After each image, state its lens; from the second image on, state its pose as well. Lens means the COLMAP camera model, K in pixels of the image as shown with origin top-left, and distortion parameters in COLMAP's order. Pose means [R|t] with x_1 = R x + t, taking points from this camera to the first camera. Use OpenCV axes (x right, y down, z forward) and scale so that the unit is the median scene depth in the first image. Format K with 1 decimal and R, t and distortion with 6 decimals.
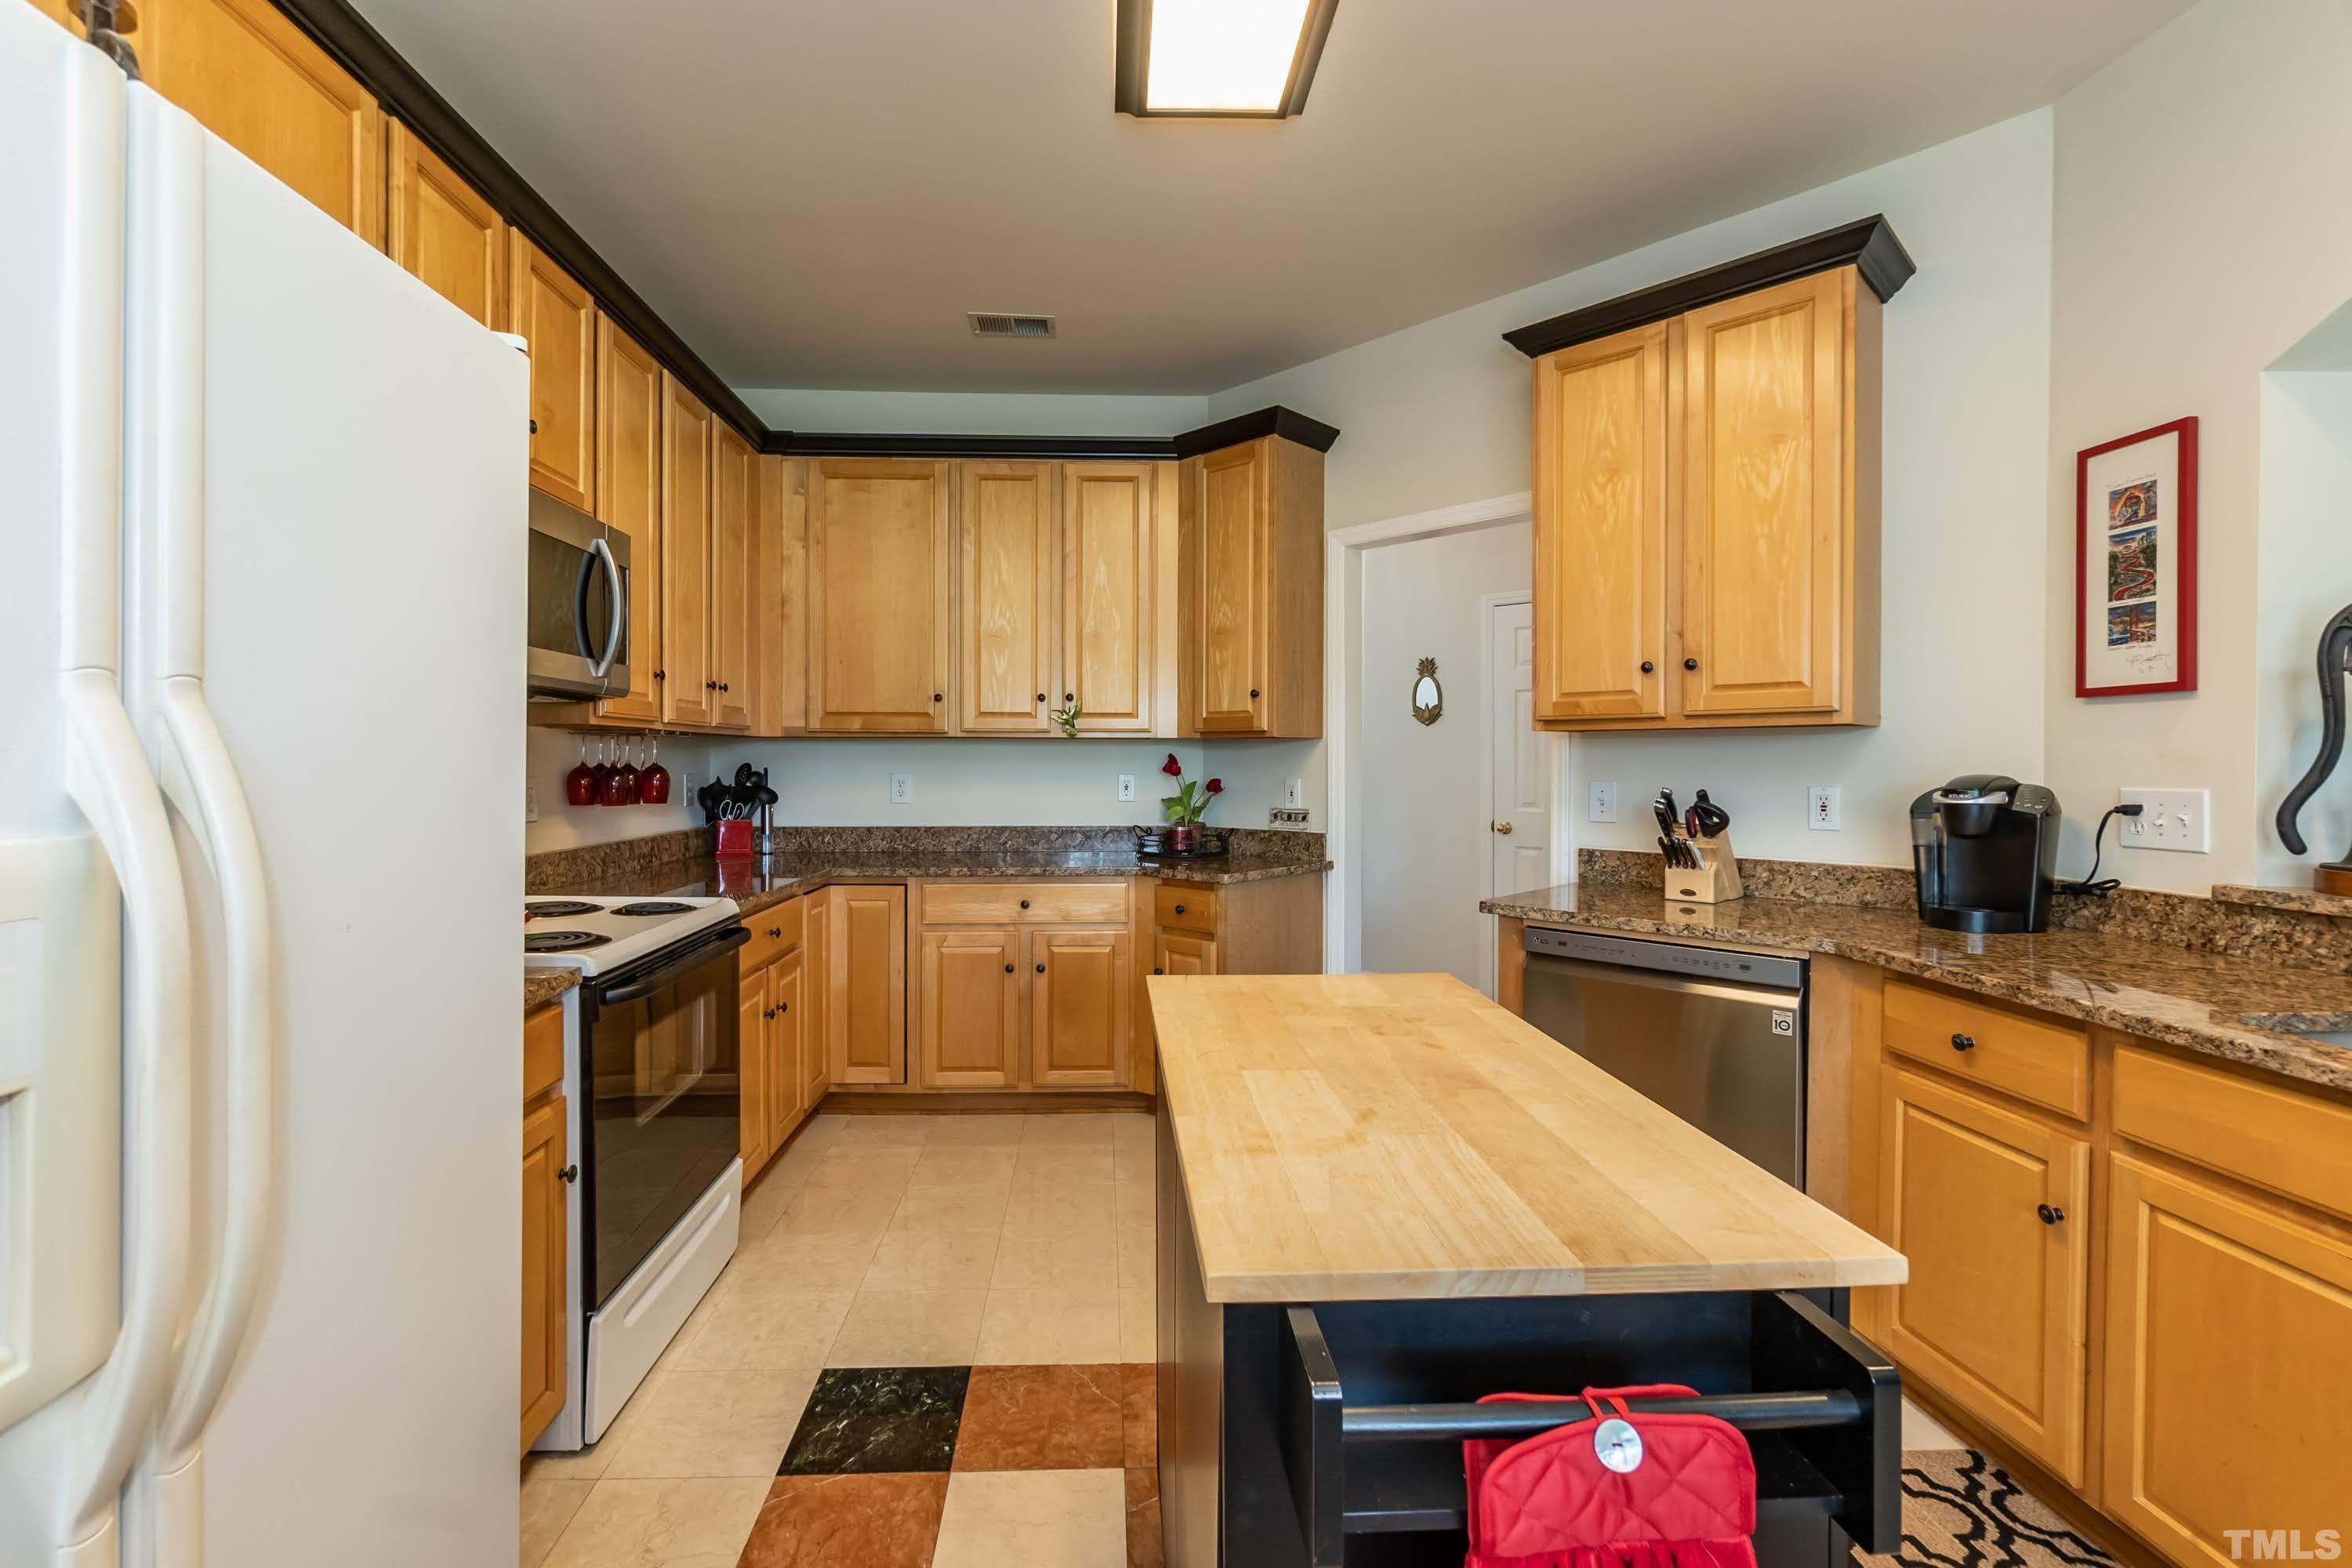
lens RADIAL K [[1028.3, 0, 1130.7], [0, 1028.3, 774.2], [0, 0, 1]] dist [-0.003135, 0.000746]
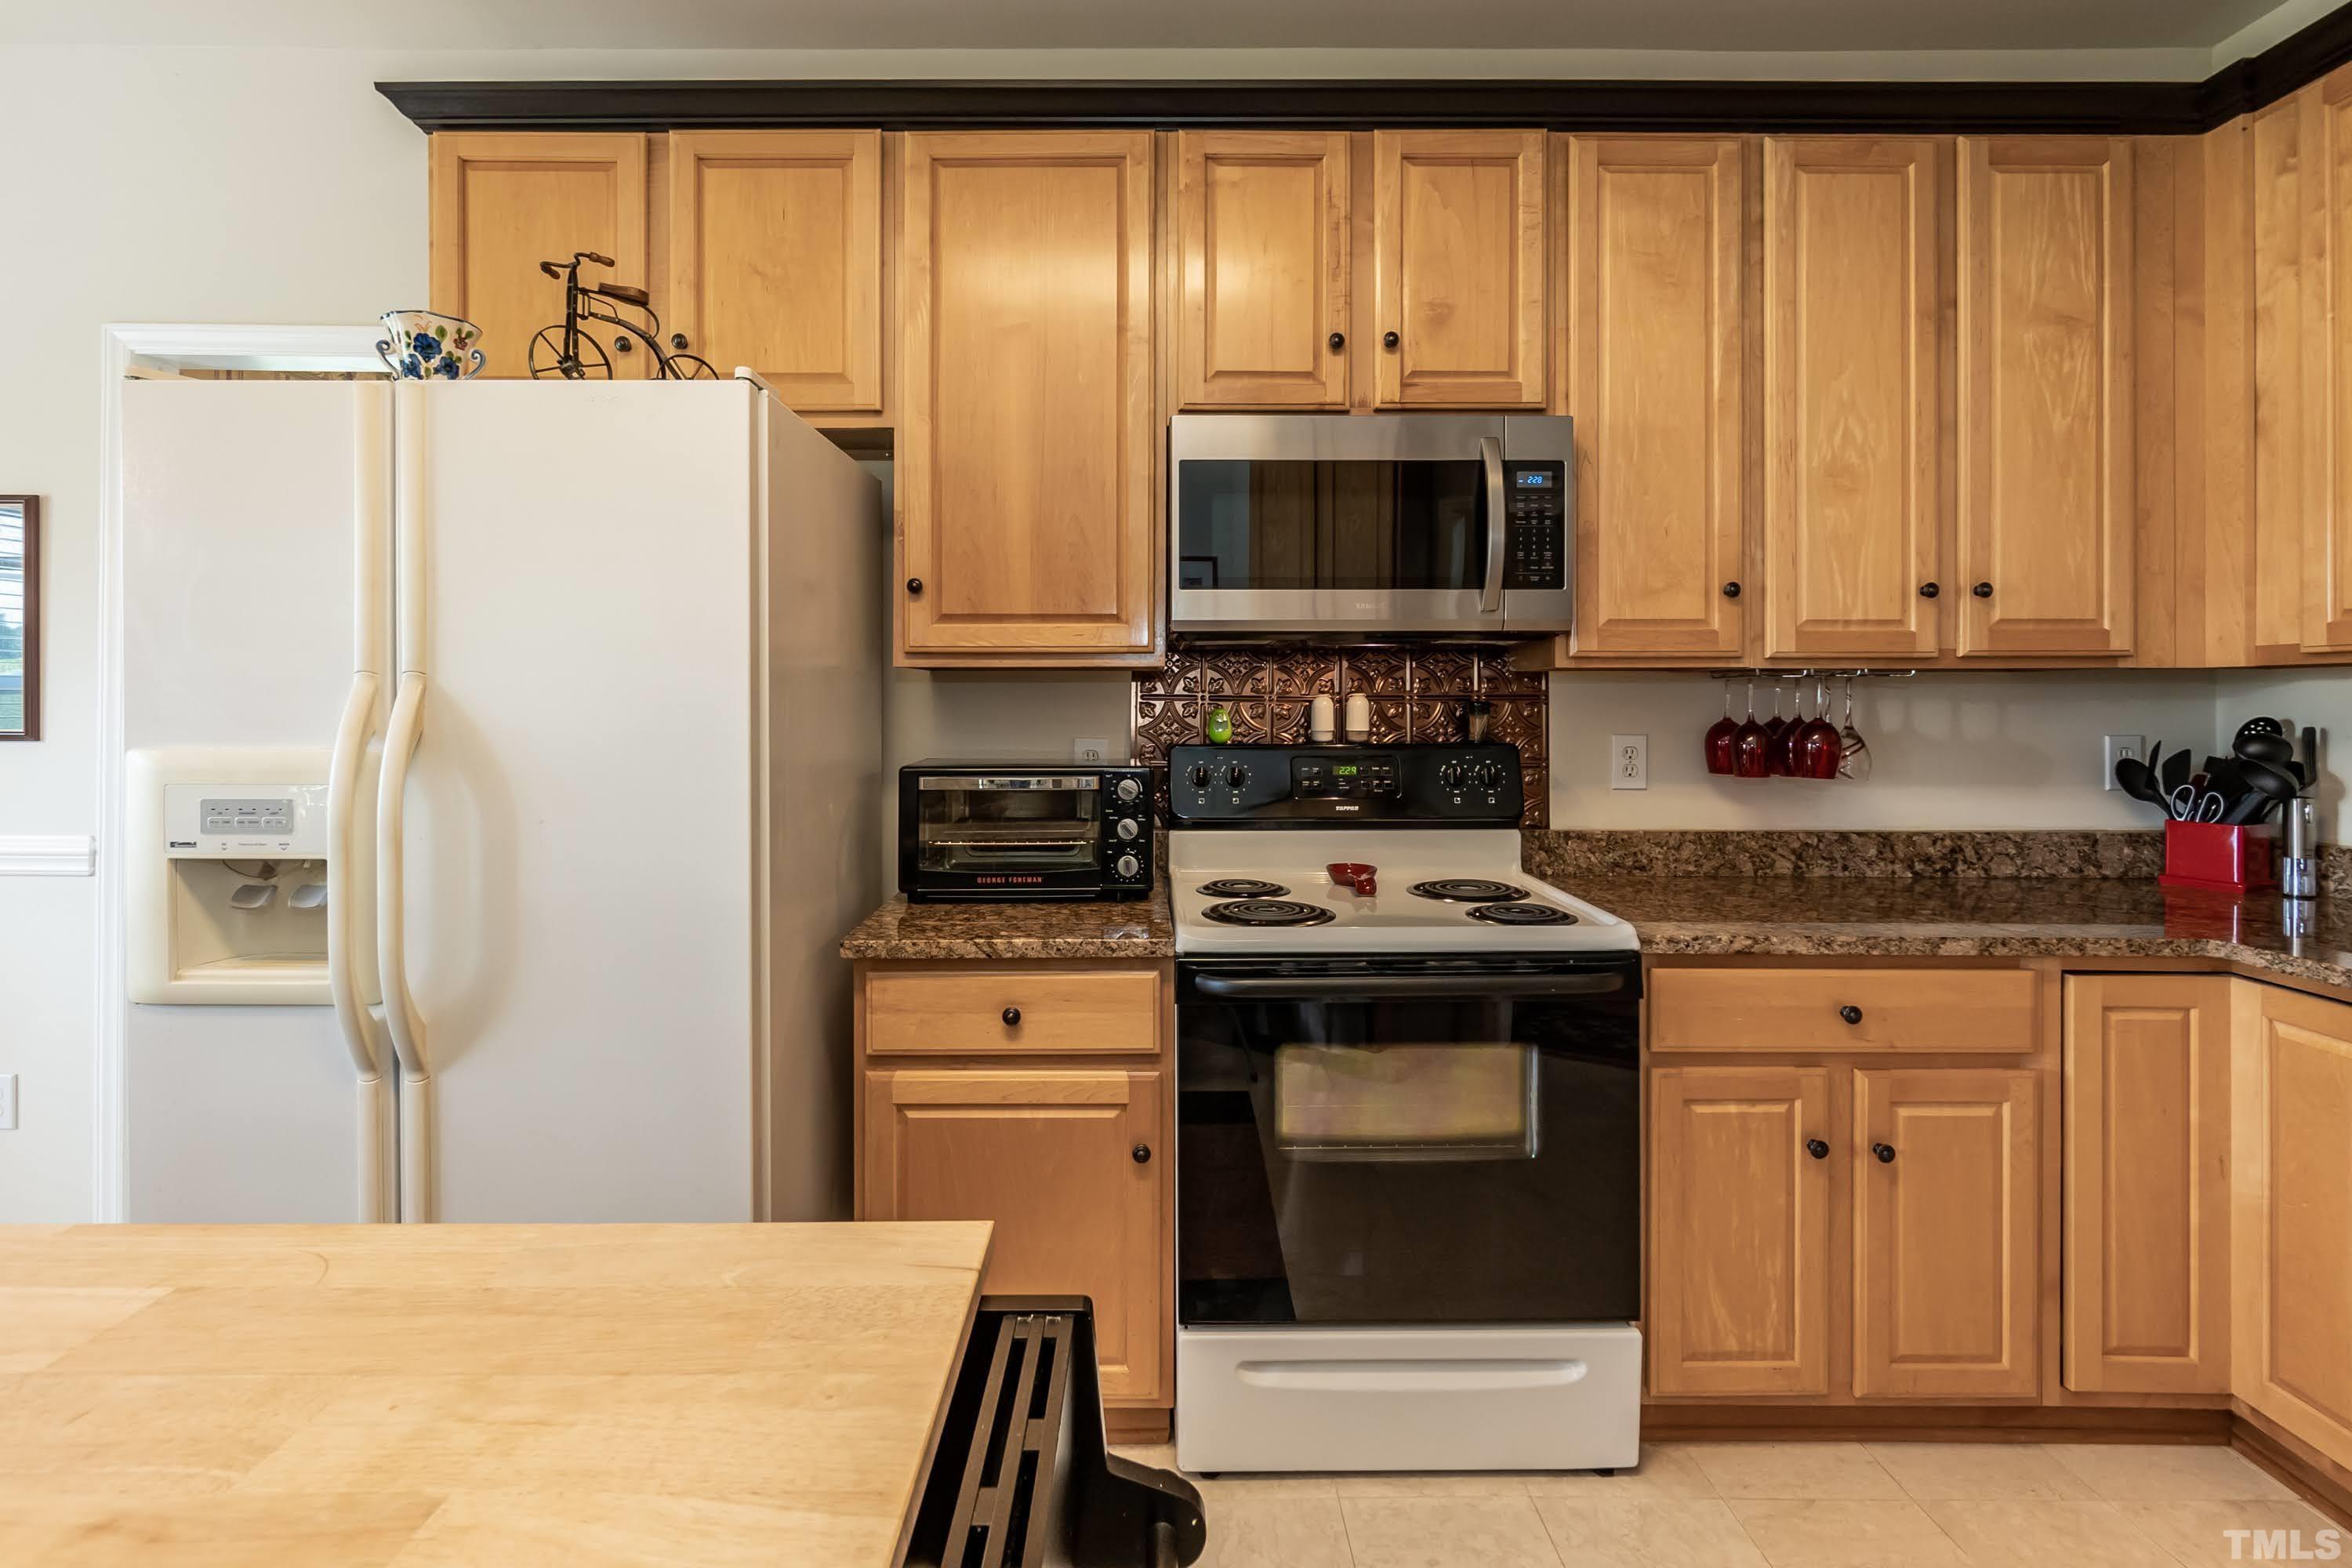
lens RADIAL K [[1084.7, 0, 1140.4], [0, 1084.7, 701.3], [0, 0, 1]] dist [-0.001400, -0.000967]
pose [[-0.043087, -0.008633, -0.999034, 0.265434], [-0.010864, 0.999908, -0.008172, -0.011028], [0.999012, 0.010501, -0.043177, 0.602862]]
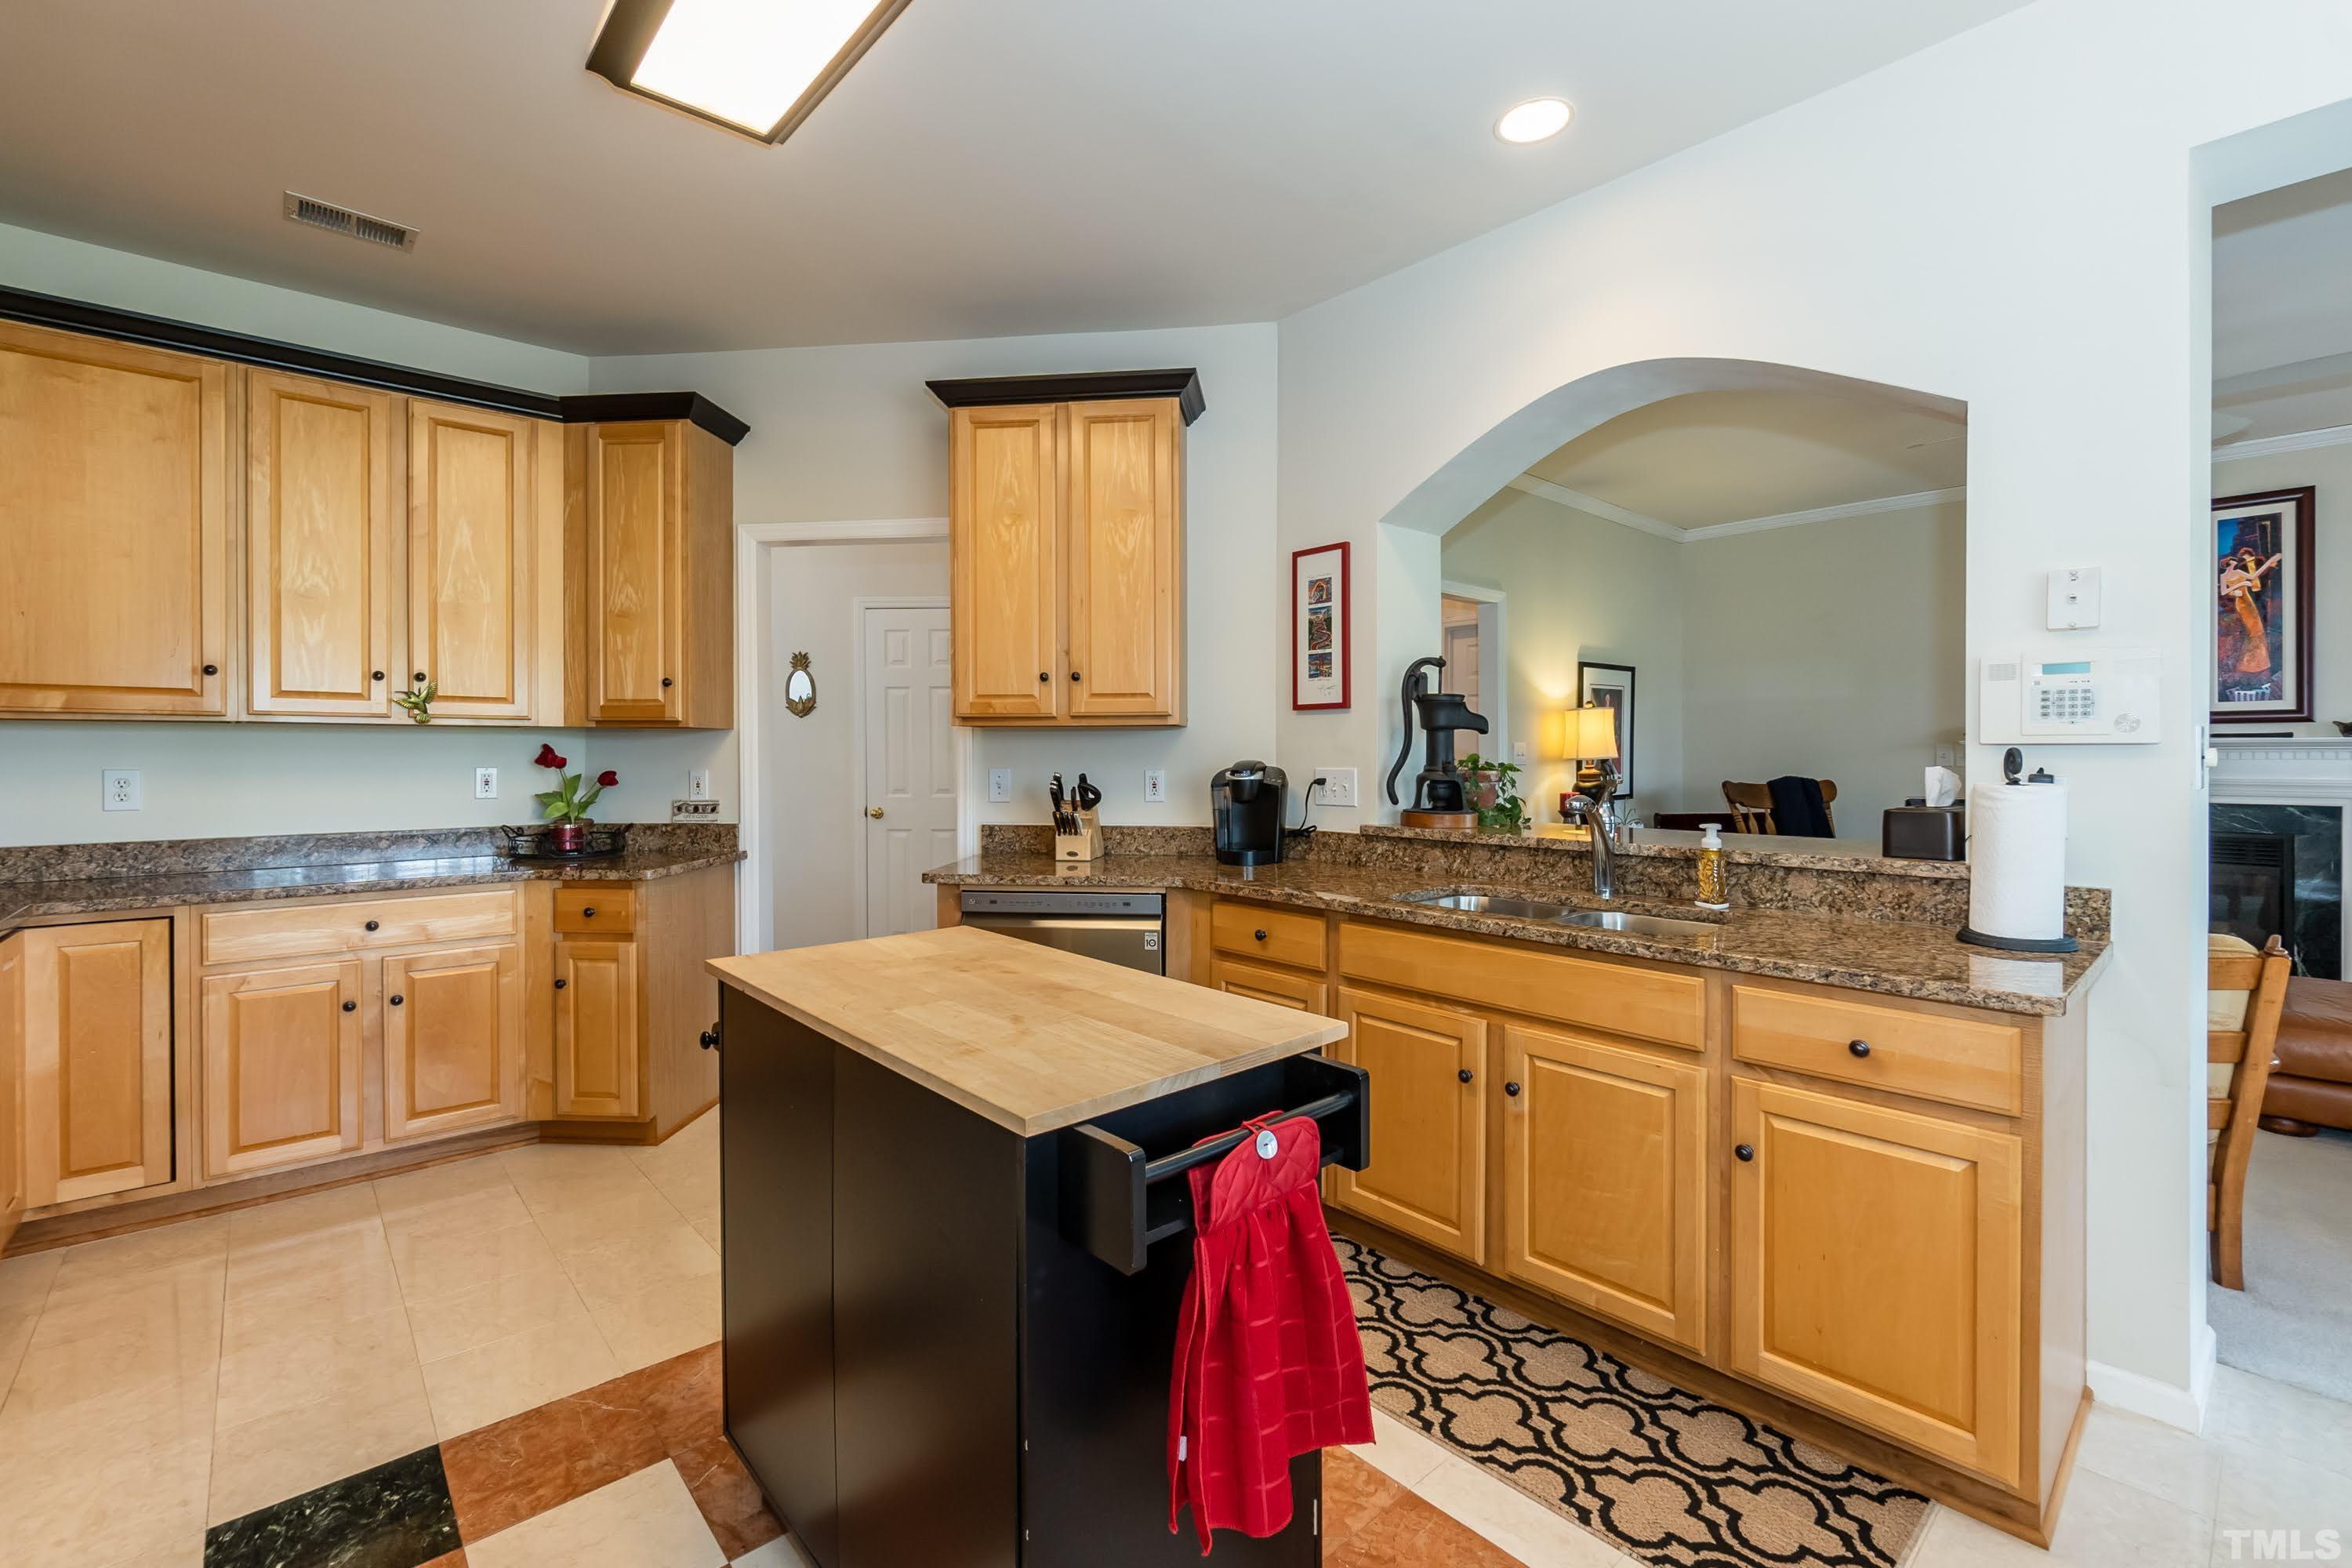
lens RADIAL K [[1028.3, 0, 1163.5], [0, 1028.3, 761.5], [0, 0, 1]] dist [-0.003135, 0.000746]
pose [[0.767071, -0.007642, 0.641516, -0.166694], [0.009844, 0.999952, 0.000141, 0.000669], [-0.641486, 0.006207, 0.767109, -0.049240]]
